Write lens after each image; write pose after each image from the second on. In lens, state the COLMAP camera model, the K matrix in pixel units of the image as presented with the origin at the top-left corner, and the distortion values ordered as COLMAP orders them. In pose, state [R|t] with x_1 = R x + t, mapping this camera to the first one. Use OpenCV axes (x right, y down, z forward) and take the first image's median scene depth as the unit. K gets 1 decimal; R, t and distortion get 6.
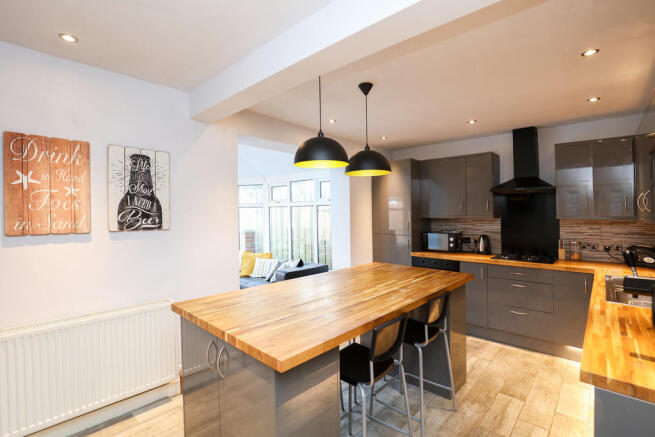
lens RADIAL K [[301.9, 0, 326.2], [0, 301.9, 216.8], [0, 0, 1]] dist [0.000722, -0.000392]
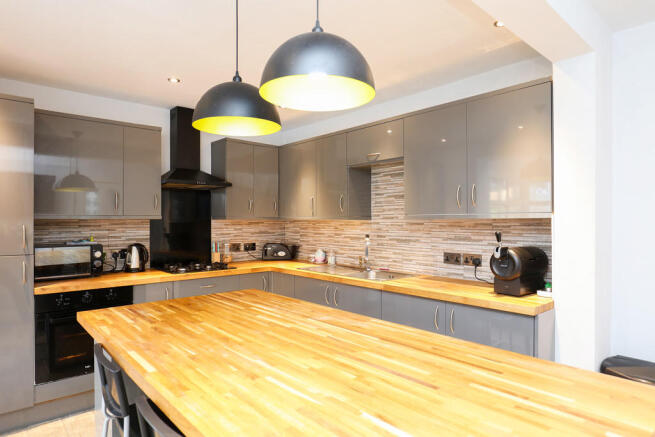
lens RADIAL K [[389.8, 0, 326.1], [0, 389.8, 217.3], [0, 0, 1]] dist [-0.000470, 0.000426]
pose [[0.115920, 0.010002, 0.993208, -0.392563], [0.010983, 0.999875, -0.011351, 0.017488], [-0.993198, 0.012224, 0.115796, 0.571016]]
